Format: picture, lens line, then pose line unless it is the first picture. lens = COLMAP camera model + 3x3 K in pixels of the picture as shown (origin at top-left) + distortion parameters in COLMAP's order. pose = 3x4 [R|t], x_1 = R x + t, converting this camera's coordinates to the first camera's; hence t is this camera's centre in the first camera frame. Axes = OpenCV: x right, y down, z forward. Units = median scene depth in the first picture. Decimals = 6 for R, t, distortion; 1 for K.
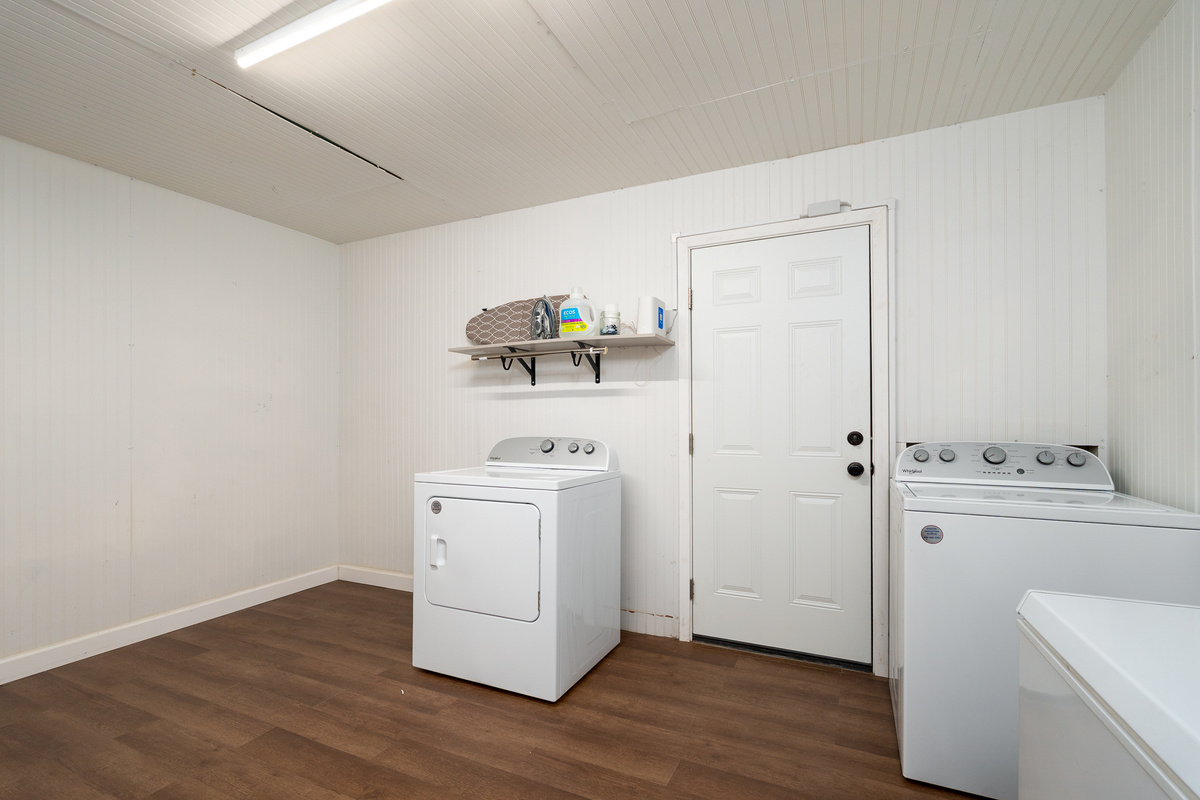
lens RADIAL K [[527.2, 0, 599.2], [0, 527.2, 411.0], [0, 0, 1]] dist [-0.003706, 0.000033]
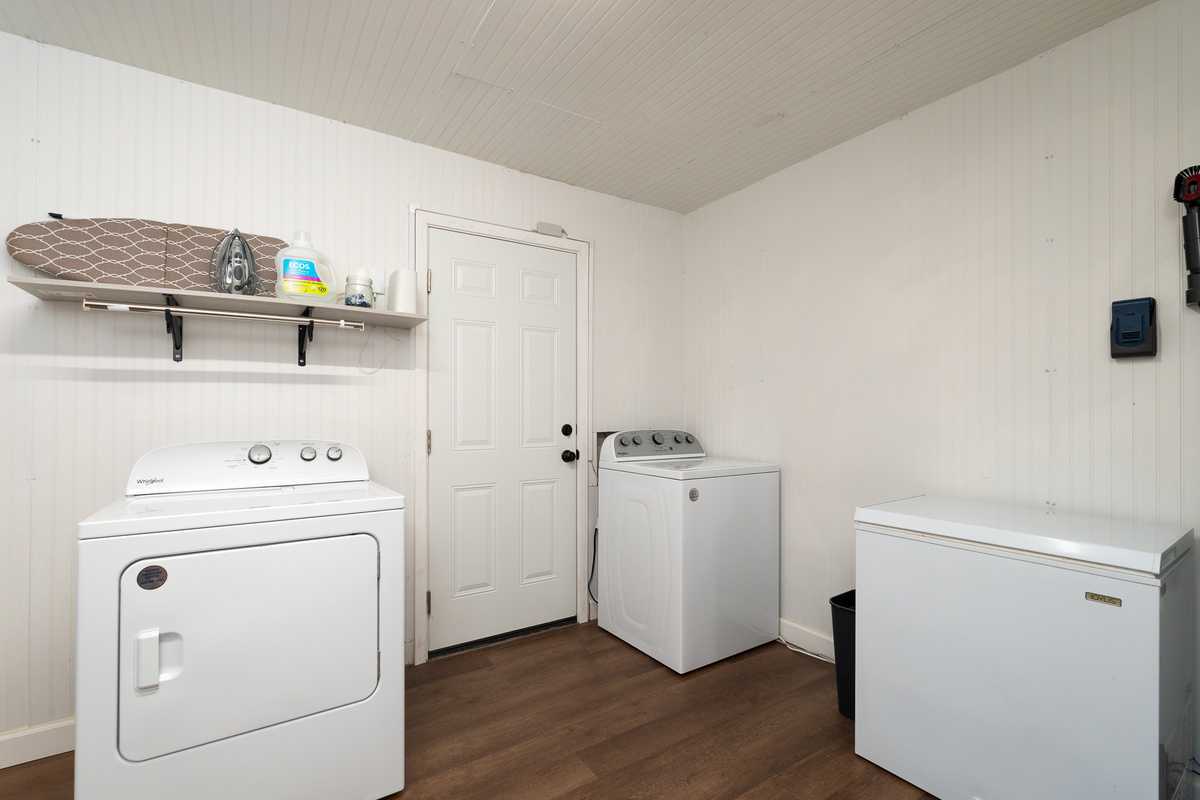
lens RADIAL K [[527.2, 0, 595.8], [0, 527.2, 403.0], [0, 0, 1]] dist [-0.003706, 0.000033]
pose [[0.541345, 0.015705, 0.840654, -0.456168], [-0.010750, 0.999873, -0.011757, 0.004115], [-0.840732, -0.002673, 0.541445, 0.286023]]
